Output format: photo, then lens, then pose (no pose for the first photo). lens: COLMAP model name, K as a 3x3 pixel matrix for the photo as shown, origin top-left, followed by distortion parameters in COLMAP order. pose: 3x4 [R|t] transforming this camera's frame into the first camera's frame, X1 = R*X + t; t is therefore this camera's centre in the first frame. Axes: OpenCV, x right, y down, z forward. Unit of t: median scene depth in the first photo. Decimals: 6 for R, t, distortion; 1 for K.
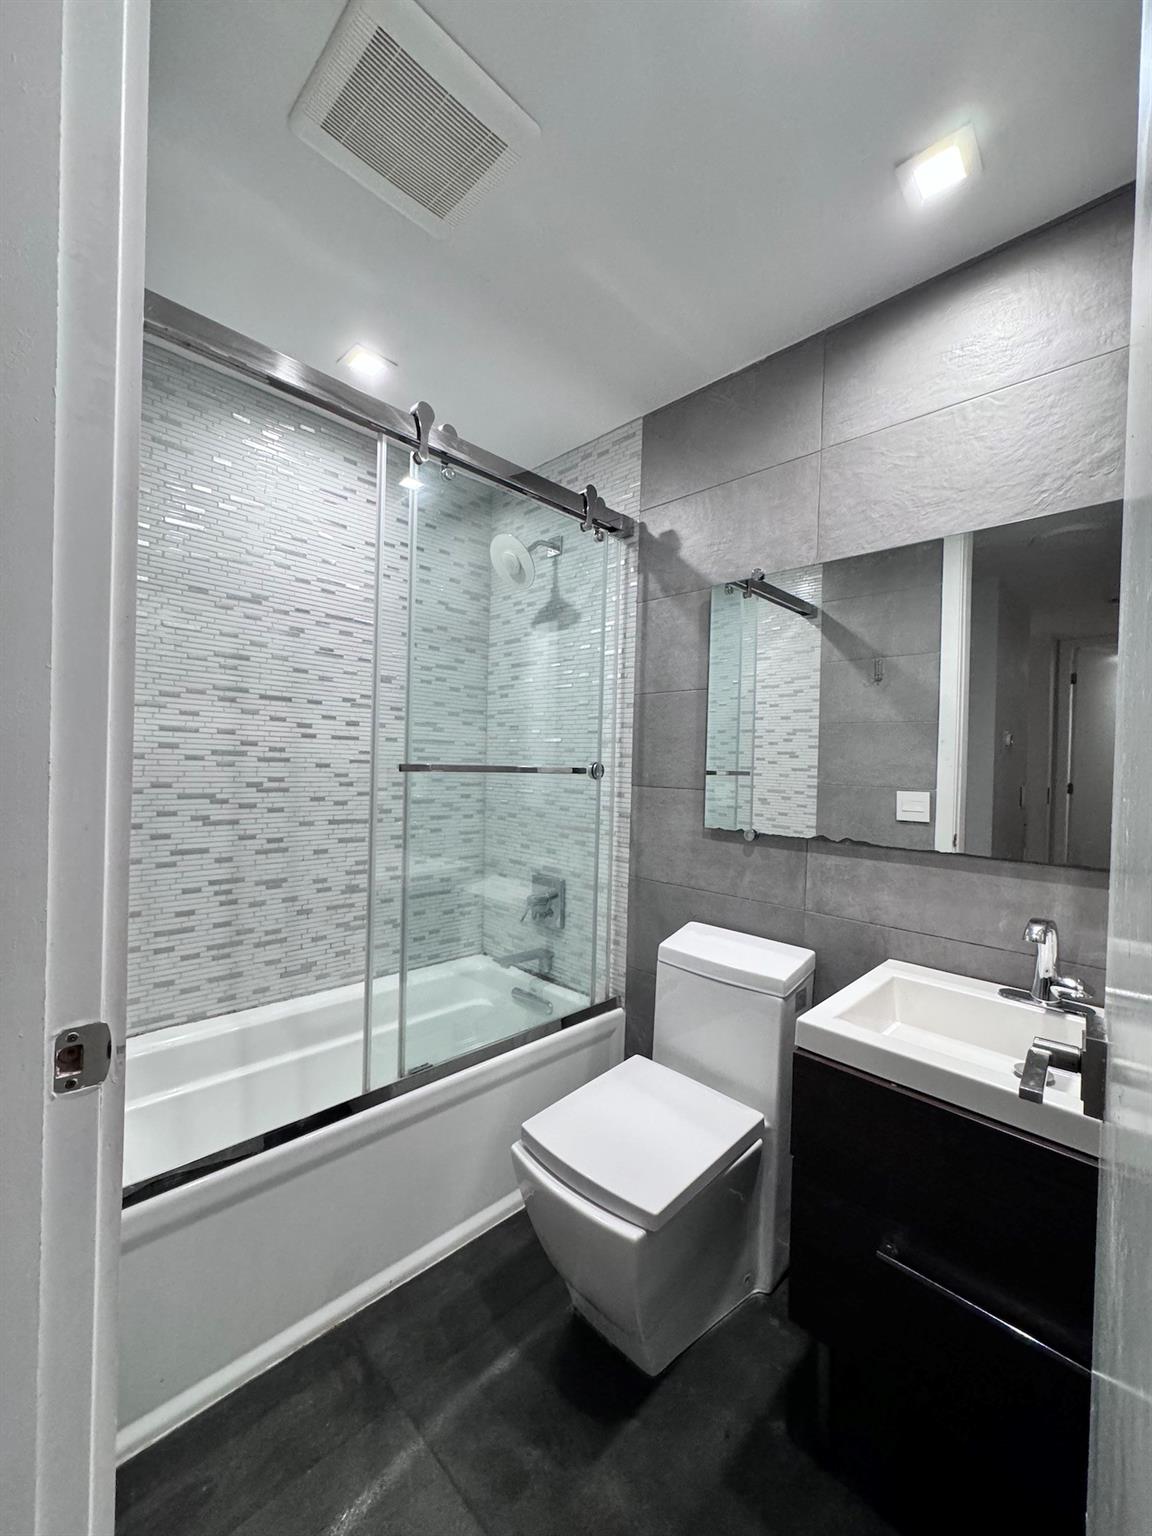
lens RADIAL K [[612.6, 0, 575.5], [0, 612.6, 768.6], [0, 0, 1]] dist [-0.001023, -0.000399]
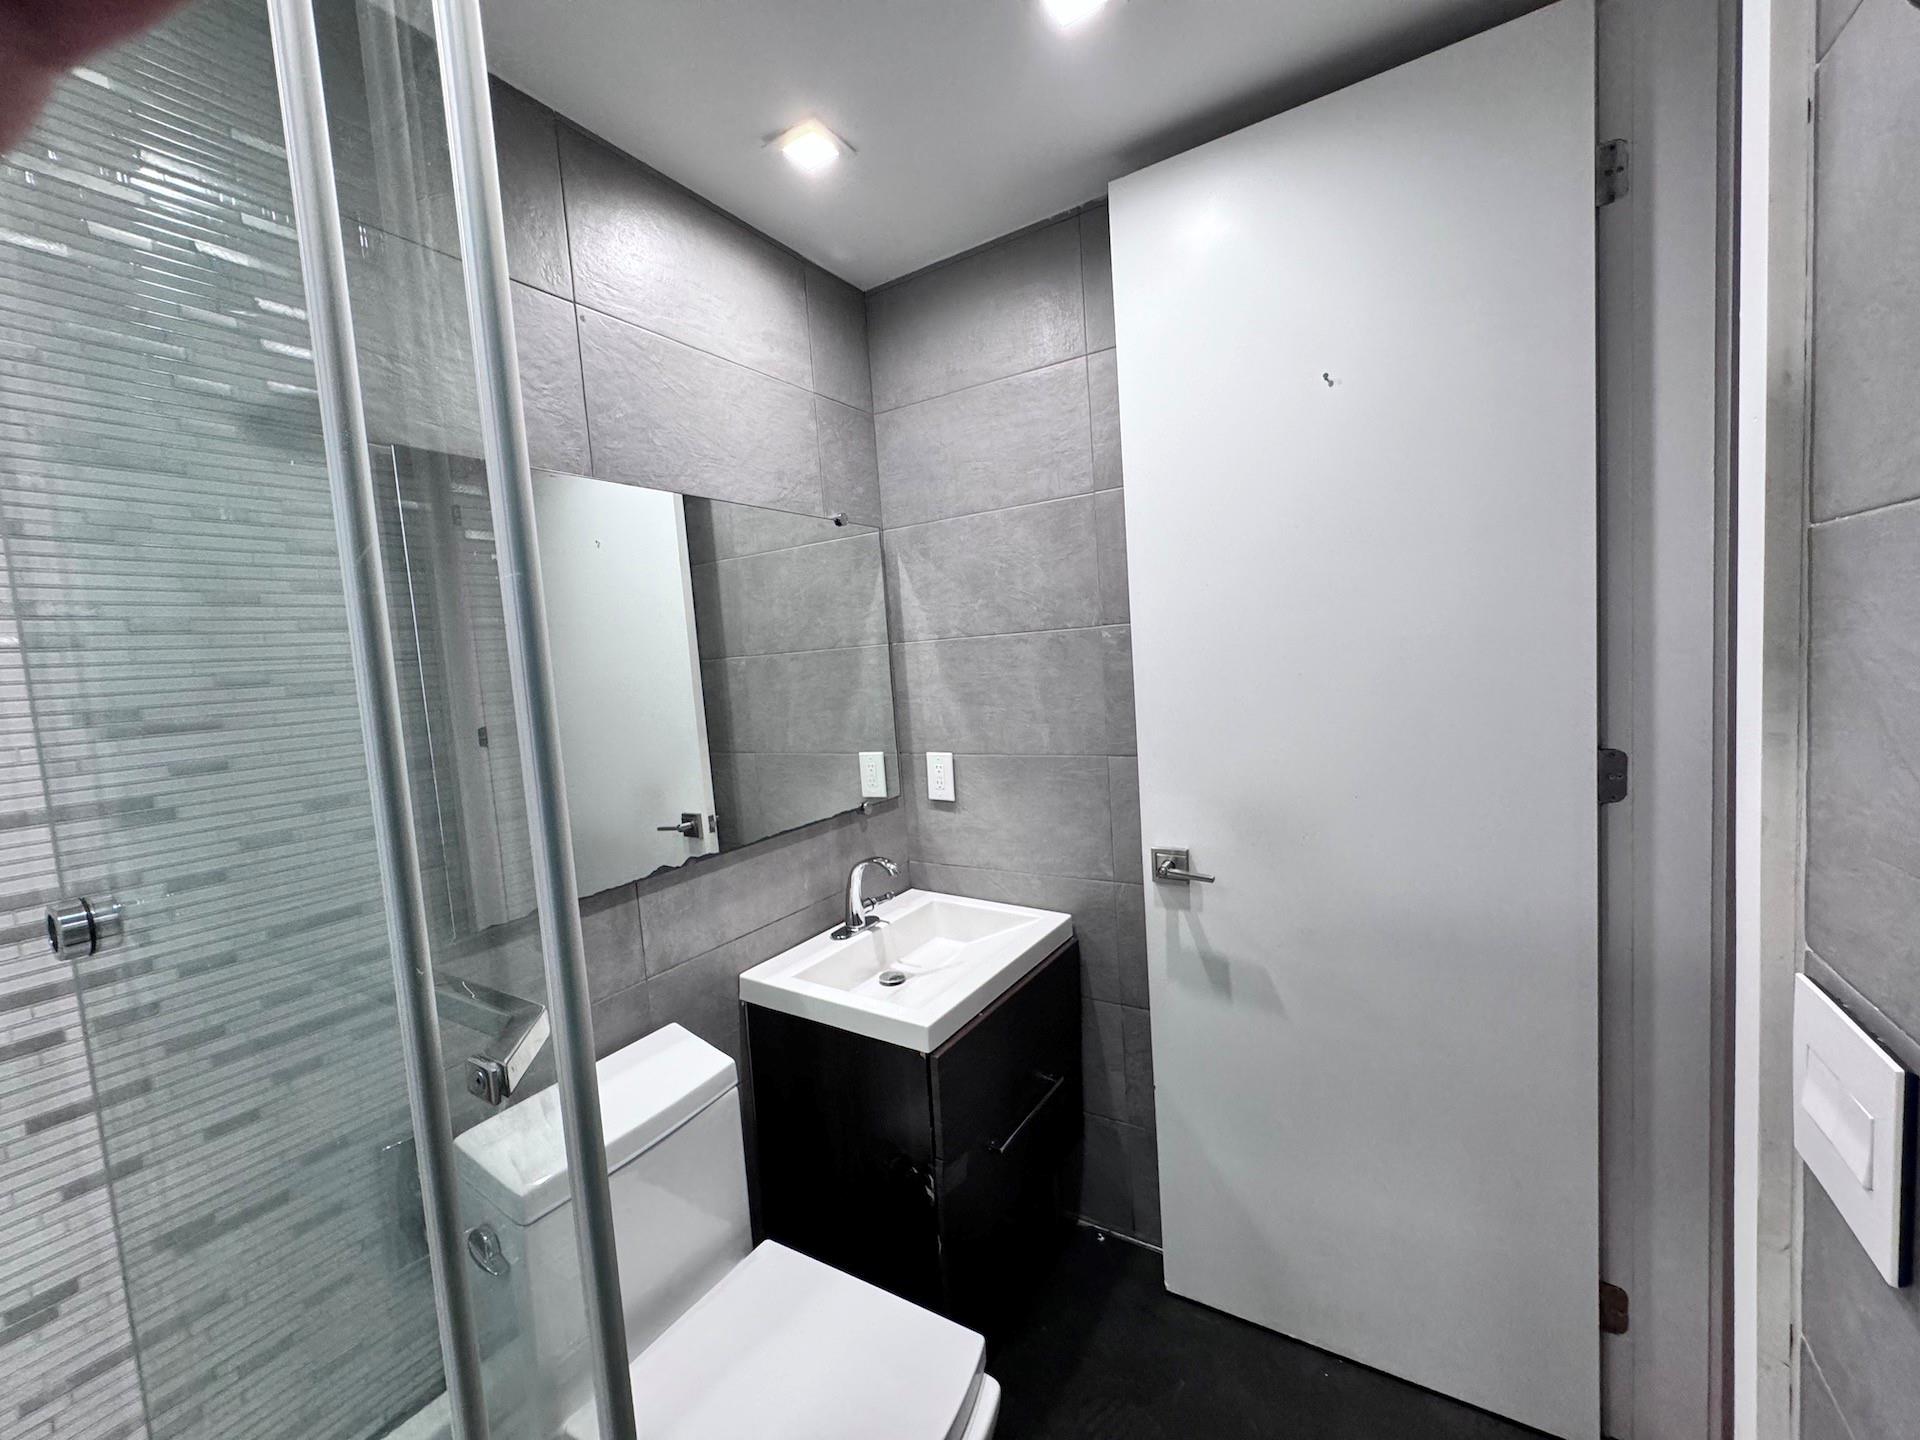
lens RADIAL K [[765.8, 0, 960.3], [0, 765.8, 712.9], [0, 0, 1]] dist [-0.001023, -0.000399]
pose [[-0.225659, -0.093427, 0.969716, -0.572140], [0.070713, 0.991194, 0.111952, -0.155259], [-0.971637, 0.093834, -0.217065, 0.883281]]
